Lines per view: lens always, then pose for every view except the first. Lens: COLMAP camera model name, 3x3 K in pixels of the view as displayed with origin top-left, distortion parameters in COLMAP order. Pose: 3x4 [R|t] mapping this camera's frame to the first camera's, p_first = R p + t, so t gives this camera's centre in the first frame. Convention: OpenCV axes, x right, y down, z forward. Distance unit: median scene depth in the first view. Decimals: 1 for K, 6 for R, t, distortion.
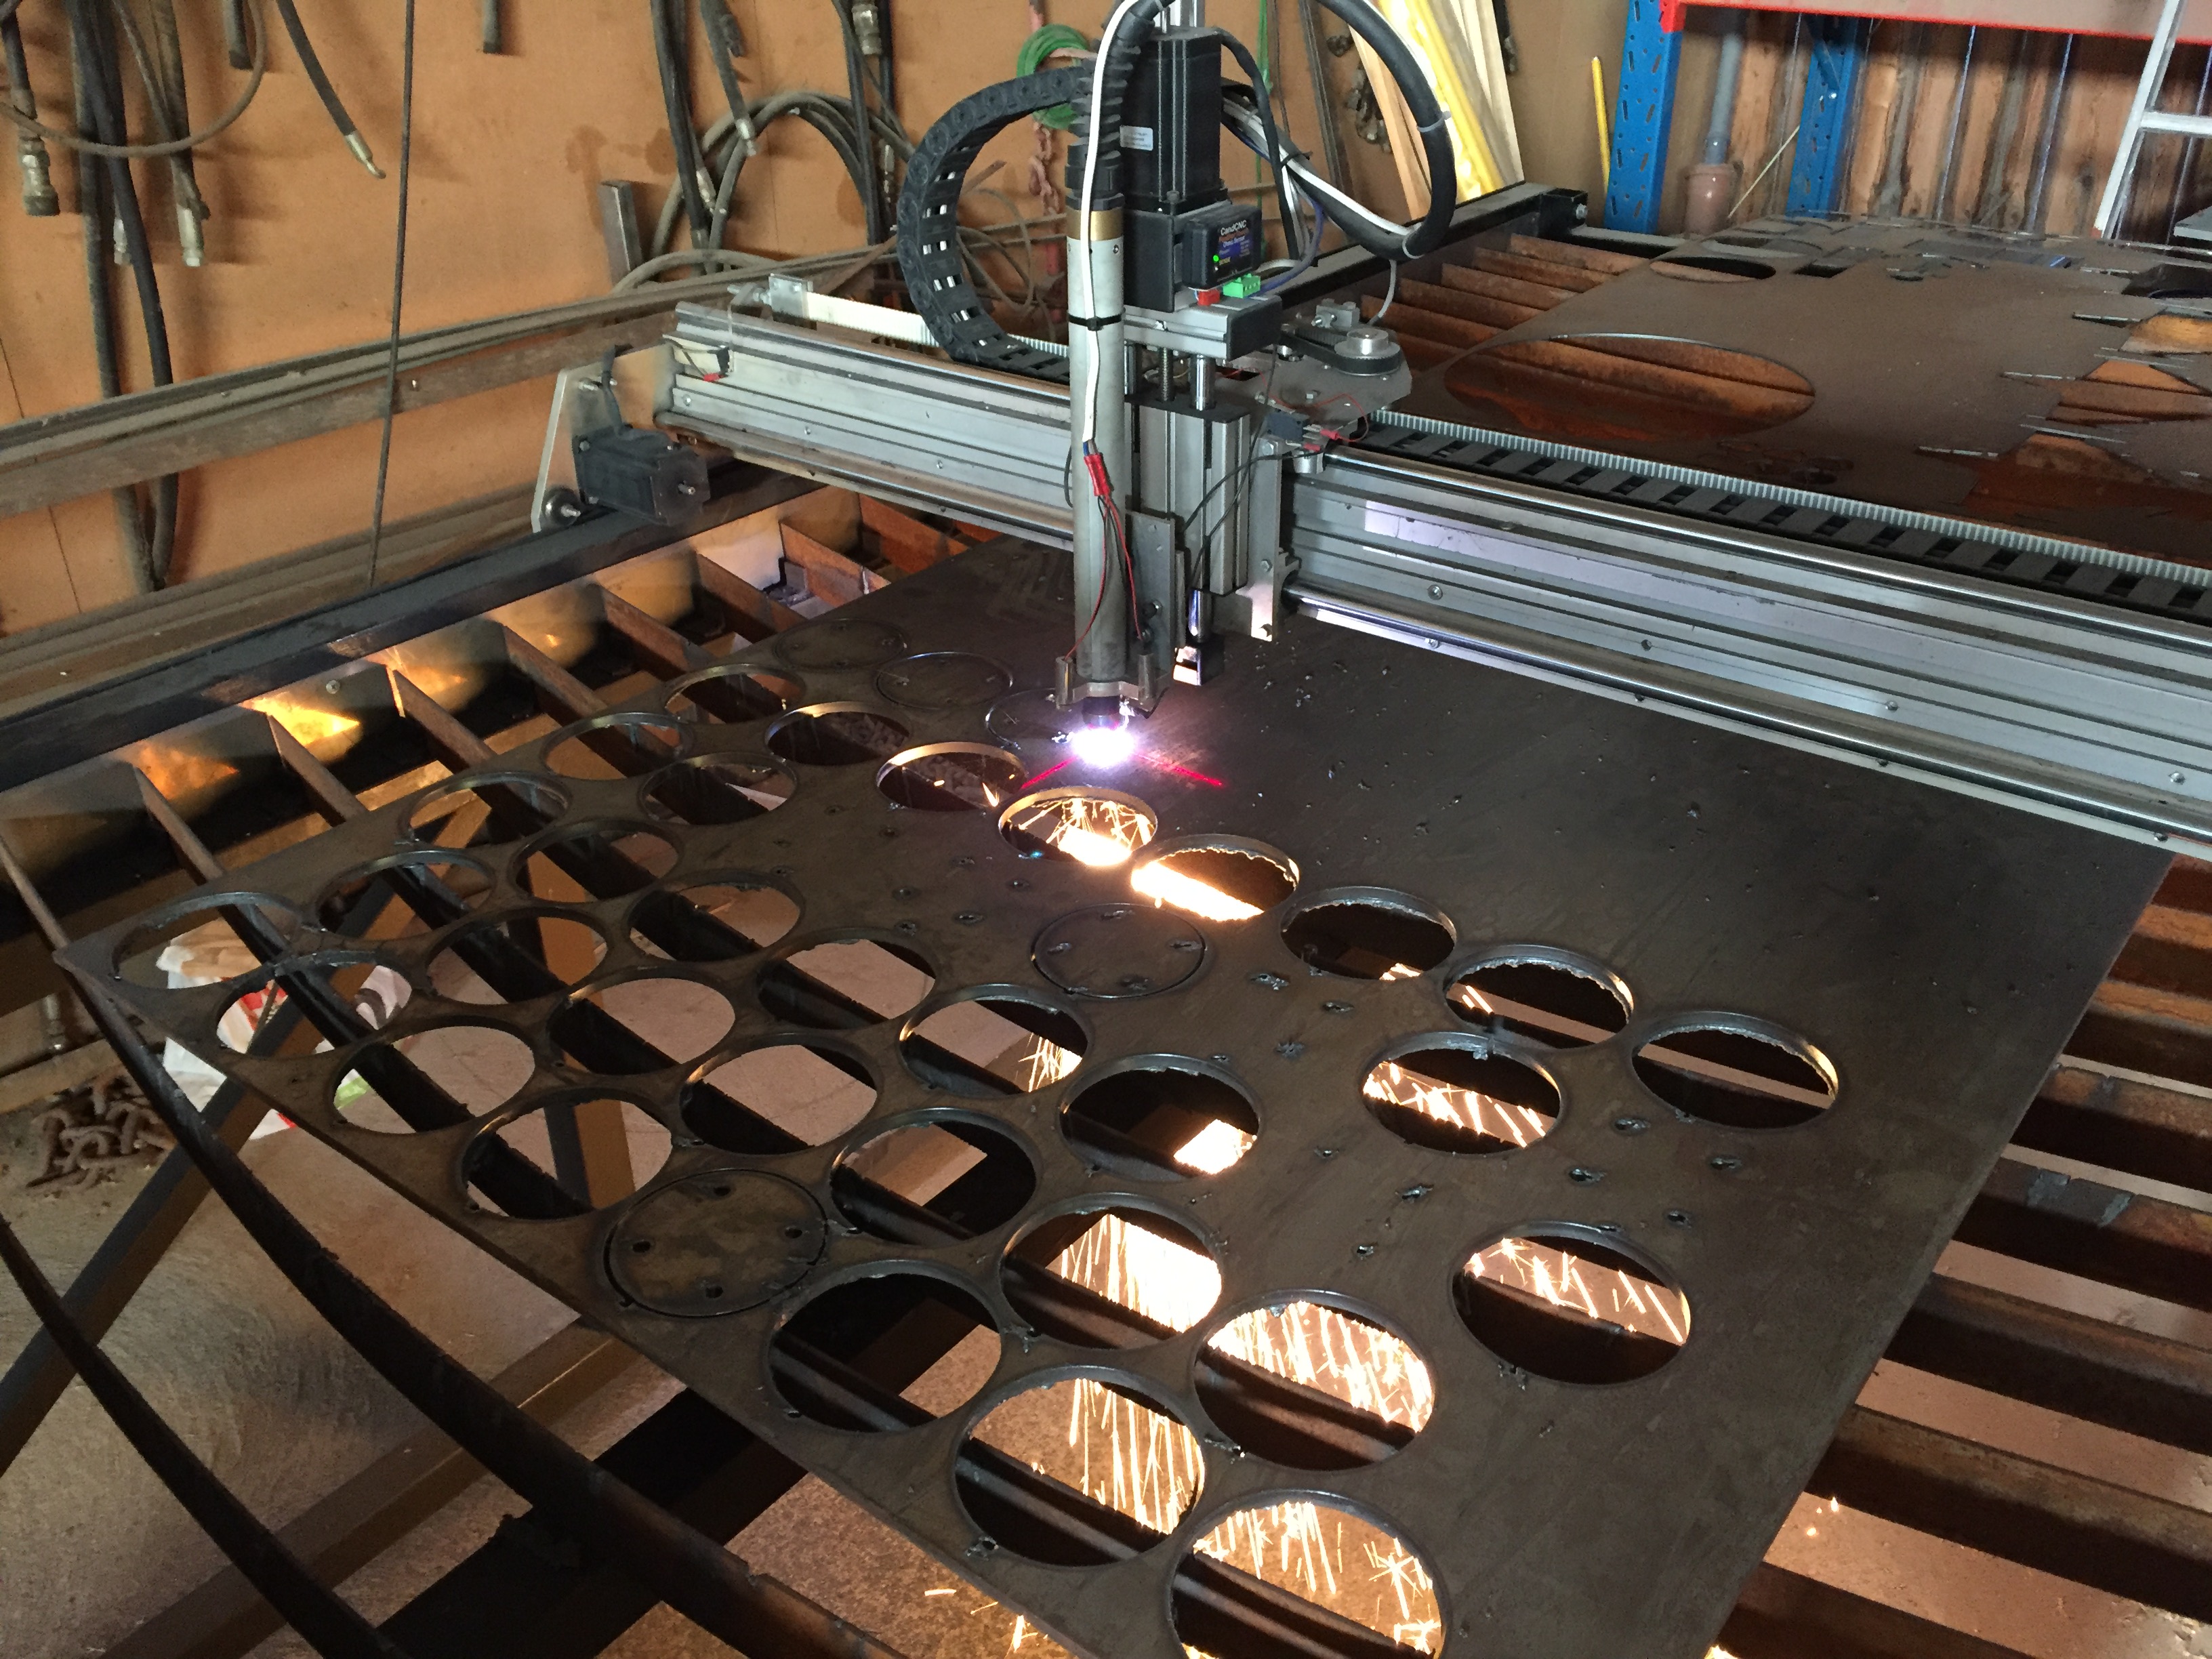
lens RADIAL K [[1898.7, 0, 1106.0], [0, 1898.7, 829.5], [0, 0, 1]] dist [0.104584, -0.154818]
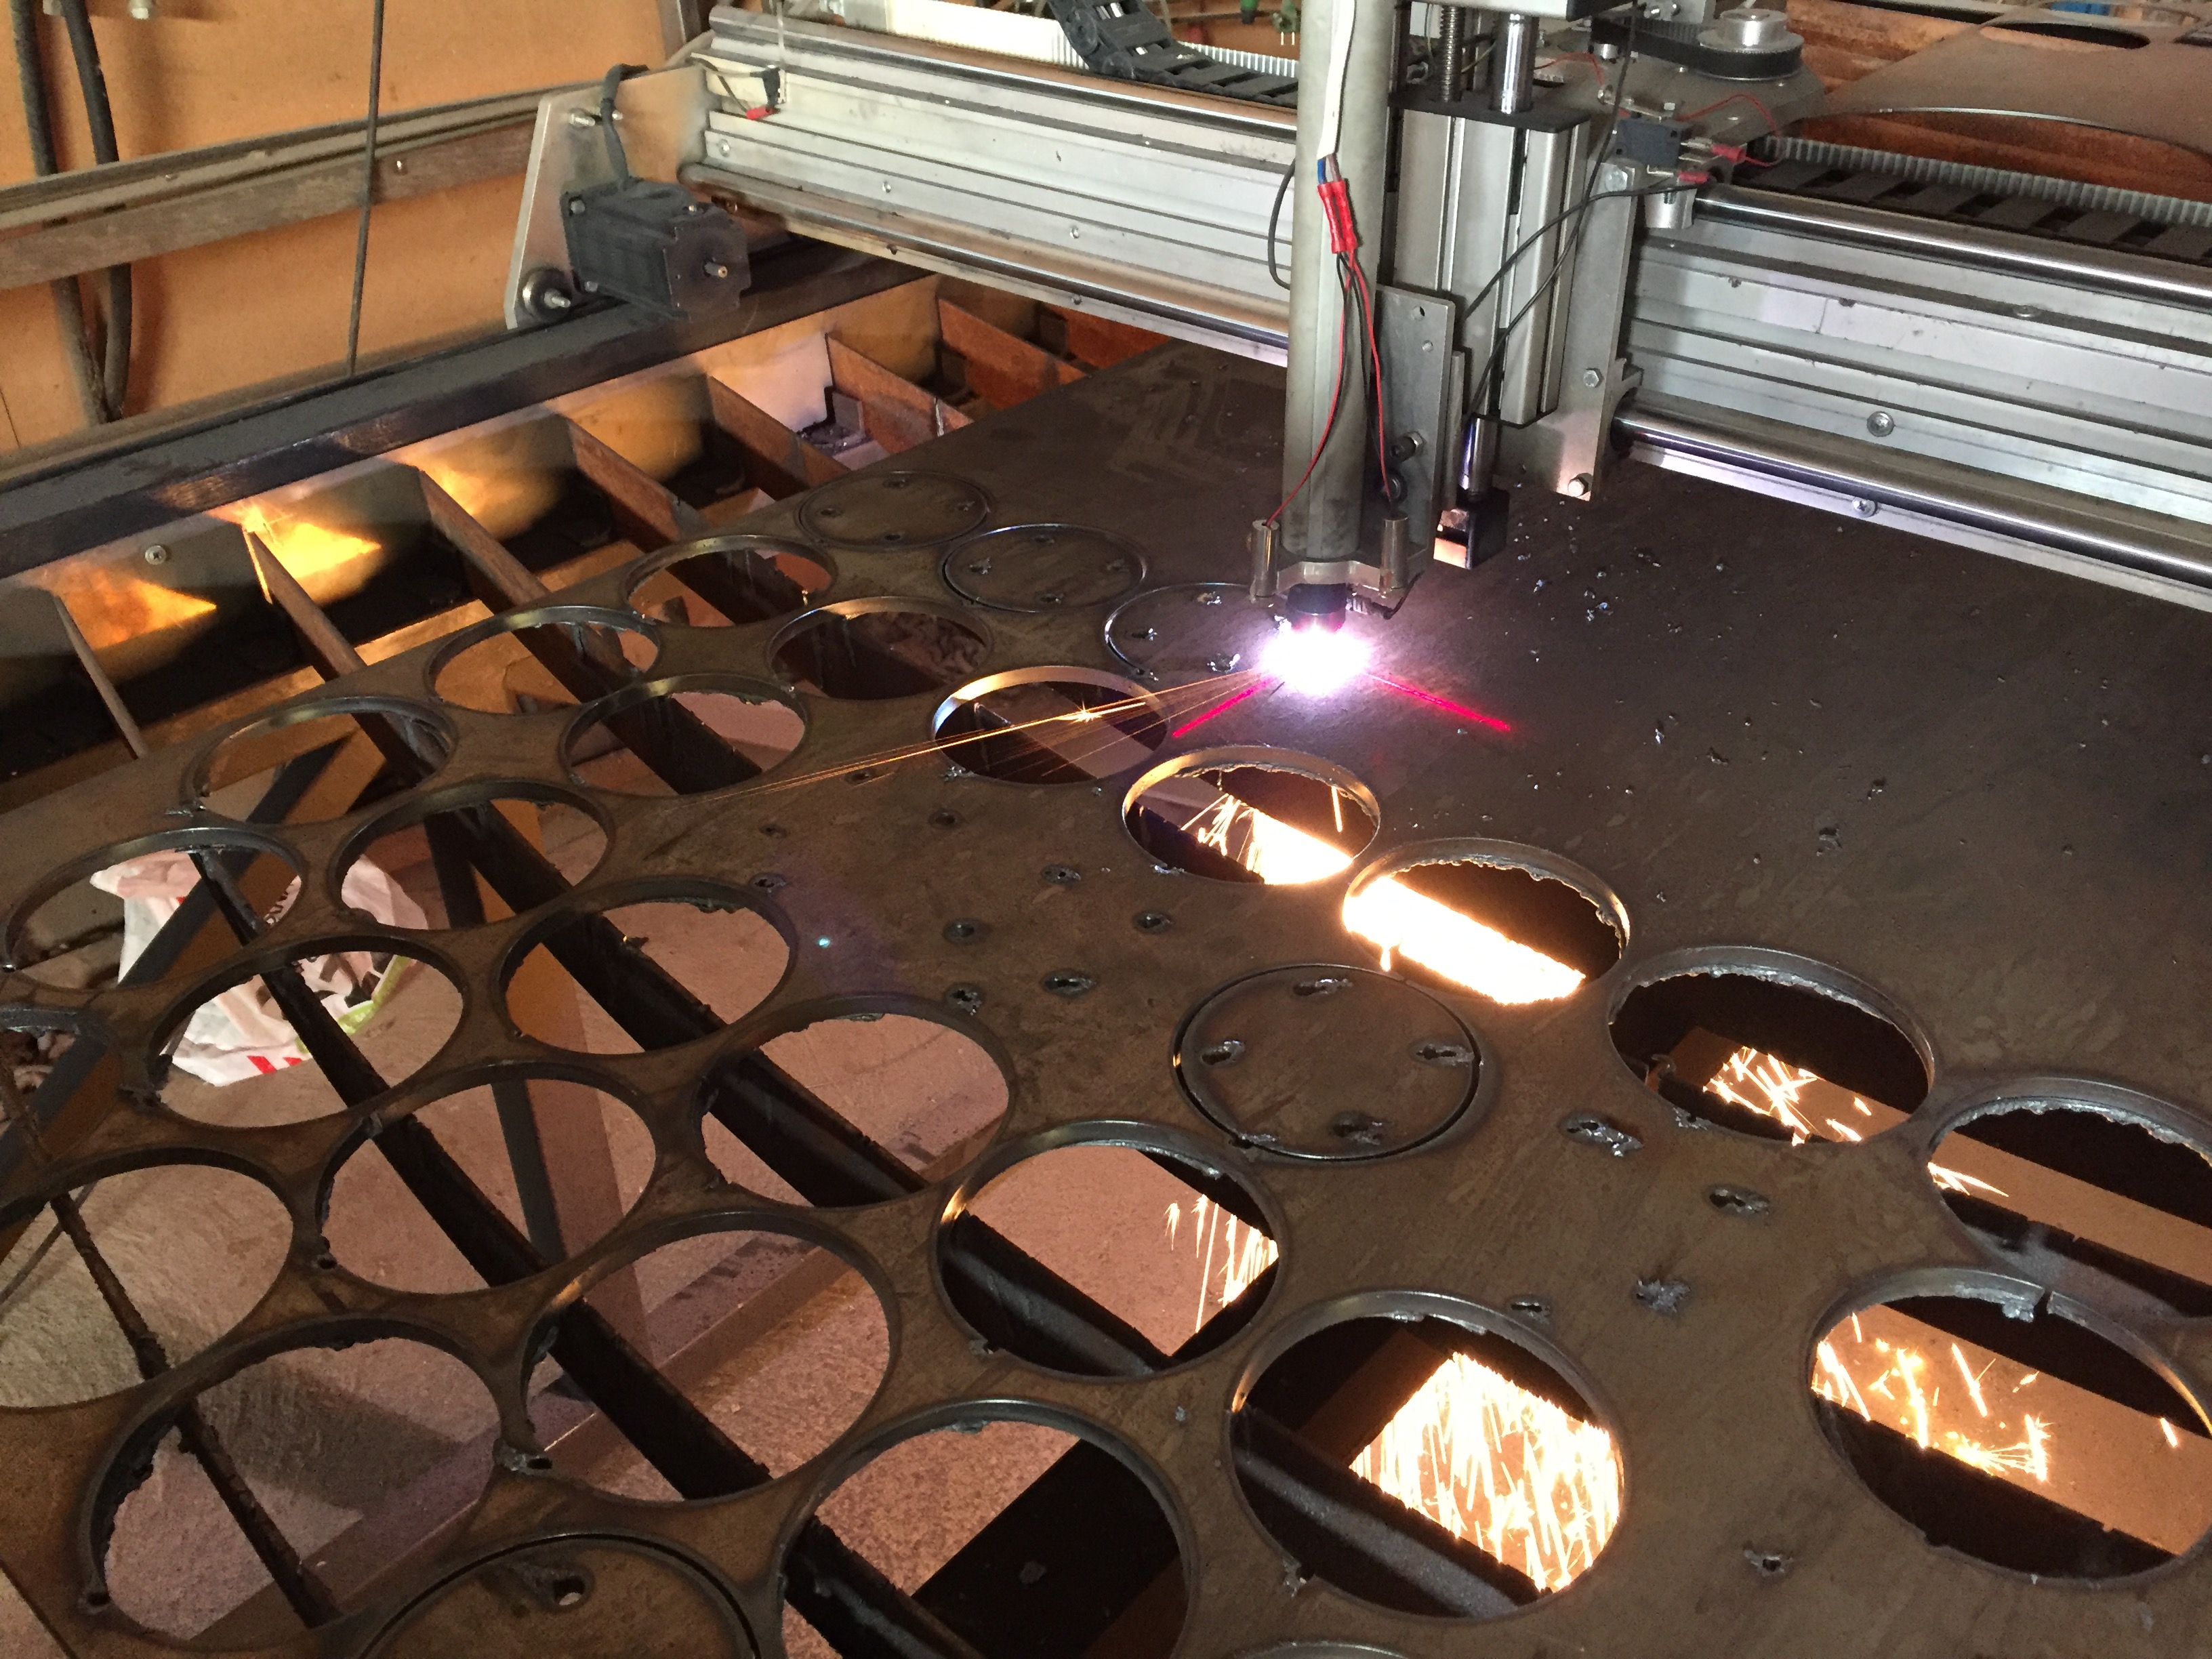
lens RADIAL K [[1898.7, 0, 1106.0], [0, 1898.7, 829.5], [0, 0, 1]] dist [0.104584, -0.154818]
pose [[0.998002, 0.030463, -0.055349, -0.022403], [-0.026576, 0.997217, 0.069659, -0.032304], [0.057317, -0.068049, 0.996034, 0.316284]]
